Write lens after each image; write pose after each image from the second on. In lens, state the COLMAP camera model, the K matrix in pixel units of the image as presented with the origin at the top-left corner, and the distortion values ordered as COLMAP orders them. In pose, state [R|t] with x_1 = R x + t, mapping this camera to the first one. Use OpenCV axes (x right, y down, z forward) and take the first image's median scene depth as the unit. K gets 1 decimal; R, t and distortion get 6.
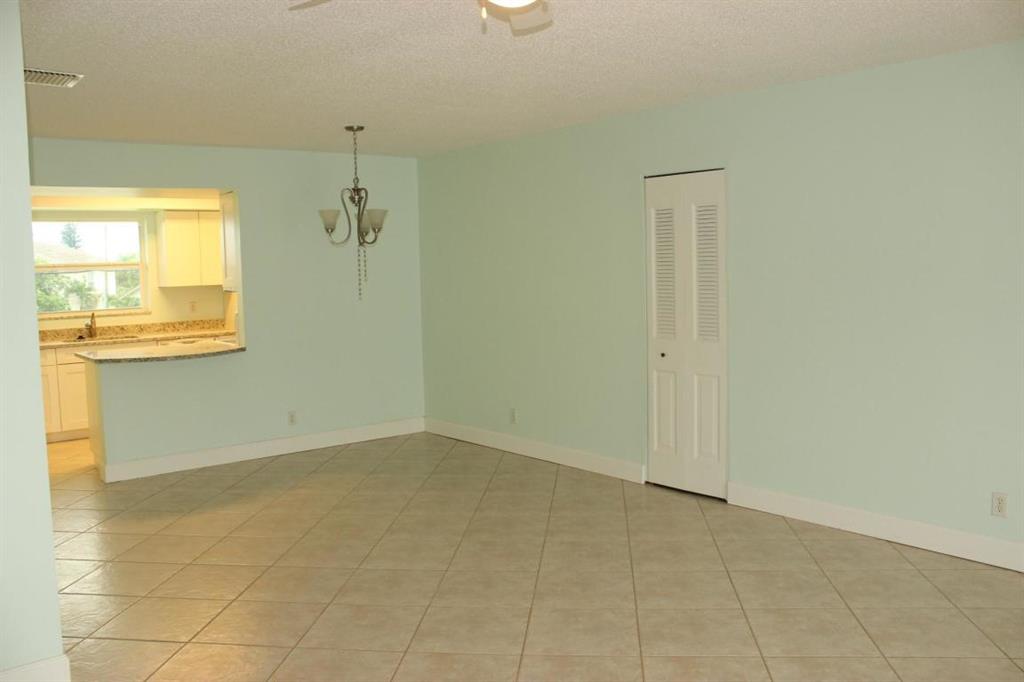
lens RADIAL K [[853.4, 0, 512.0], [0, 853.4, 341.0], [0, 0, 1]] dist [-0.161701, 0.149865]
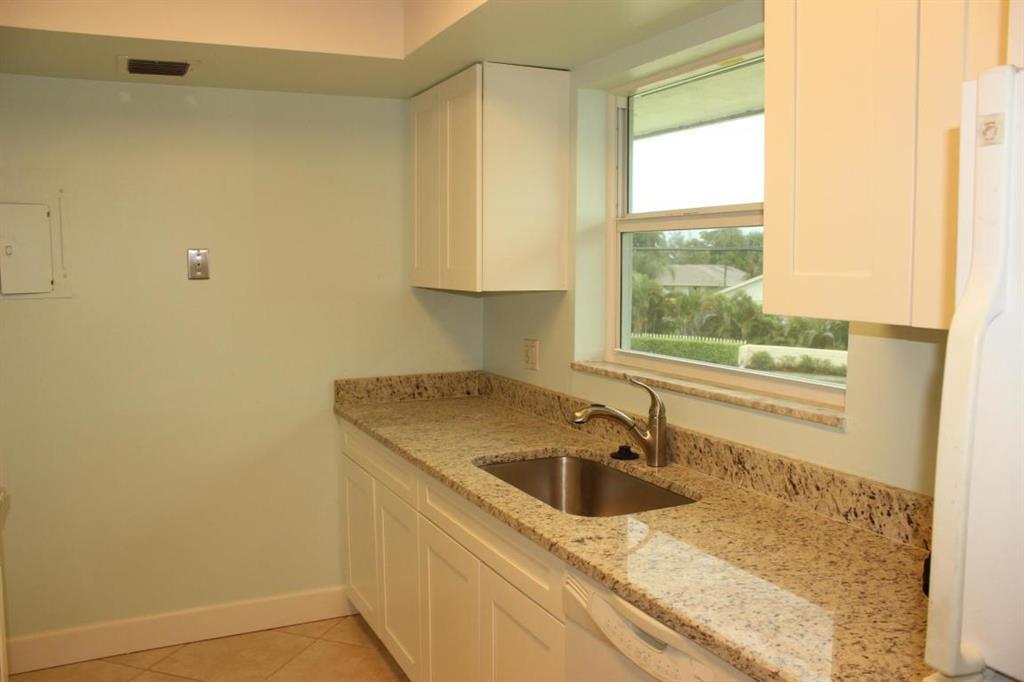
lens RADIAL K [[853.4, 0, 512.0], [0, 853.4, 341.0], [0, 0, 1]] dist [-0.161701, 0.149865]
pose [[-0.225832, 0.116848, -0.967133, -0.215554], [-0.082409, 0.986930, 0.138482, -0.082177], [0.970674, 0.110974, -0.213251, 1.004167]]
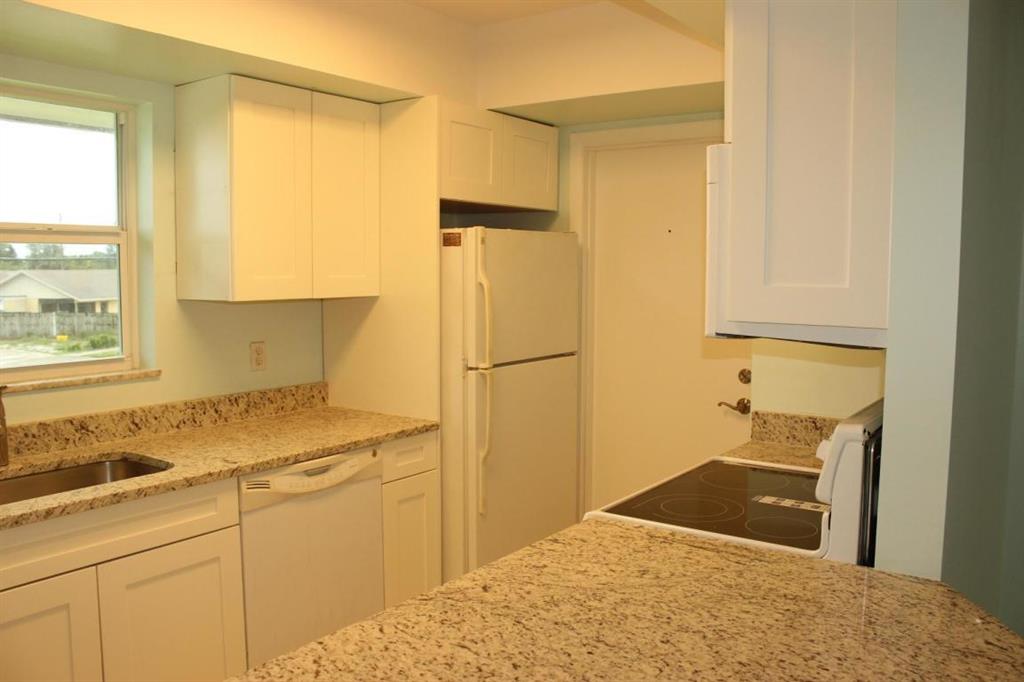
lens RADIAL K [[853.4, 0, 512.0], [0, 853.4, 341.0], [0, 0, 1]] dist [-0.161701, 0.149865]
pose [[0.964025, 0.003724, 0.265785, -0.402017], [-0.001685, 0.999967, -0.007900, -0.047308], [-0.265805, 0.007168, 0.964000, 0.655833]]
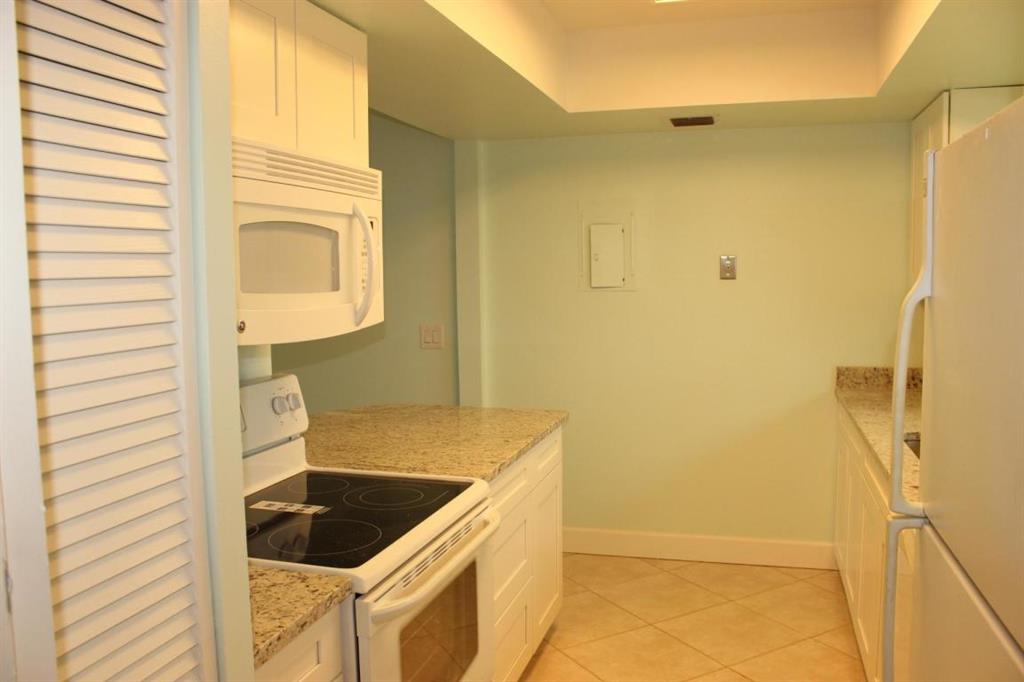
lens RADIAL K [[853.4, 0, 512.0], [0, 853.4, 341.0], [0, 0, 1]] dist [-0.161701, 0.149865]
pose [[-0.814661, 0.080829, -0.574277, -0.165638], [-0.025117, 0.984393, 0.174183, -0.092574], [0.579393, 0.156324, -0.799916, 1.108914]]
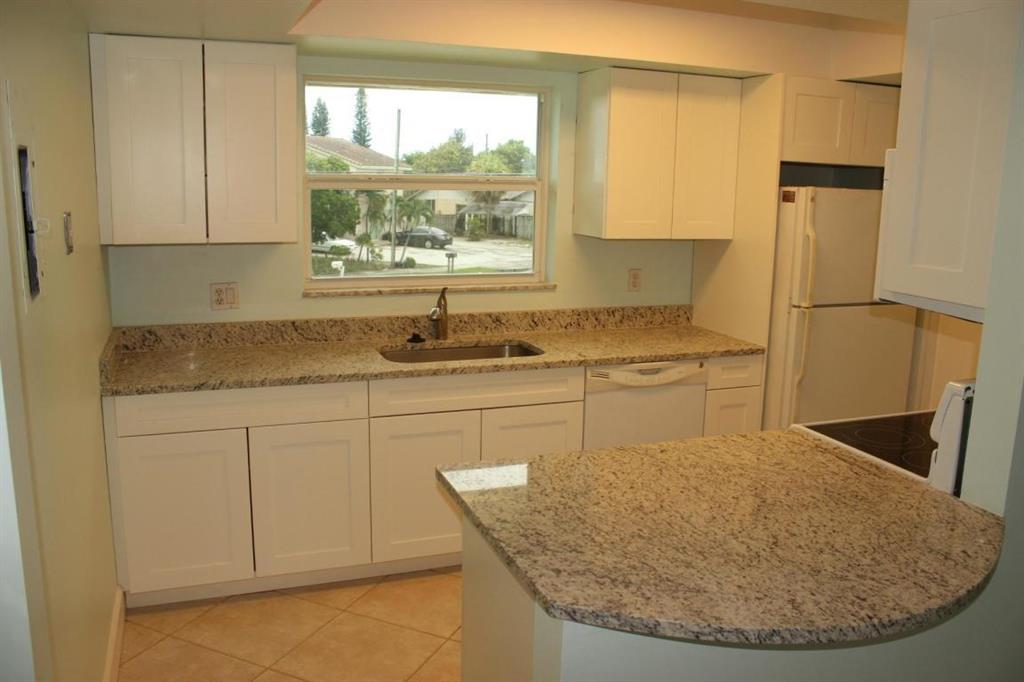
lens RADIAL K [[853.4, 0, 512.0], [0, 853.4, 341.0], [0, 0, 1]] dist [-0.161701, 0.149865]
pose [[0.950142, 0.103826, -0.294023, -0.326130], [-0.073703, 0.990997, 0.111772, -0.058694], [0.302980, -0.084529, 0.949241, 0.555345]]
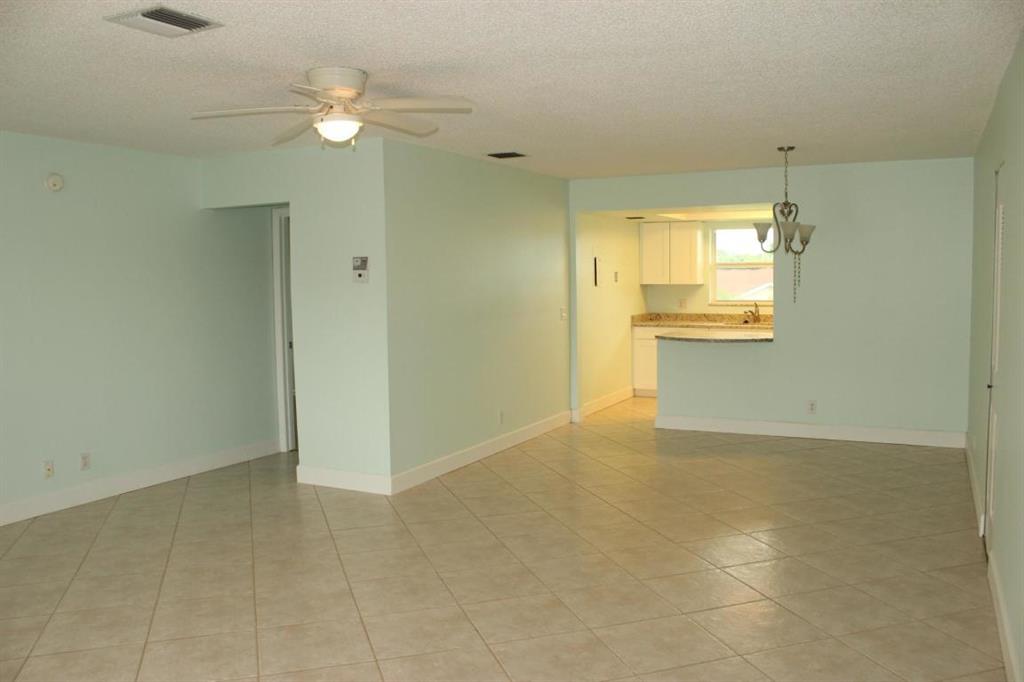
lens RADIAL K [[853.4, 0, 512.0], [0, 853.4, 341.0], [0, 0, 1]] dist [-0.161701, 0.149865]
pose [[0.400146, 0.091296, -0.911893, 0.489047], [-0.079337, 0.994741, 0.064777, -0.029272], [0.913011, 0.046426, 0.405285, 0.161682]]
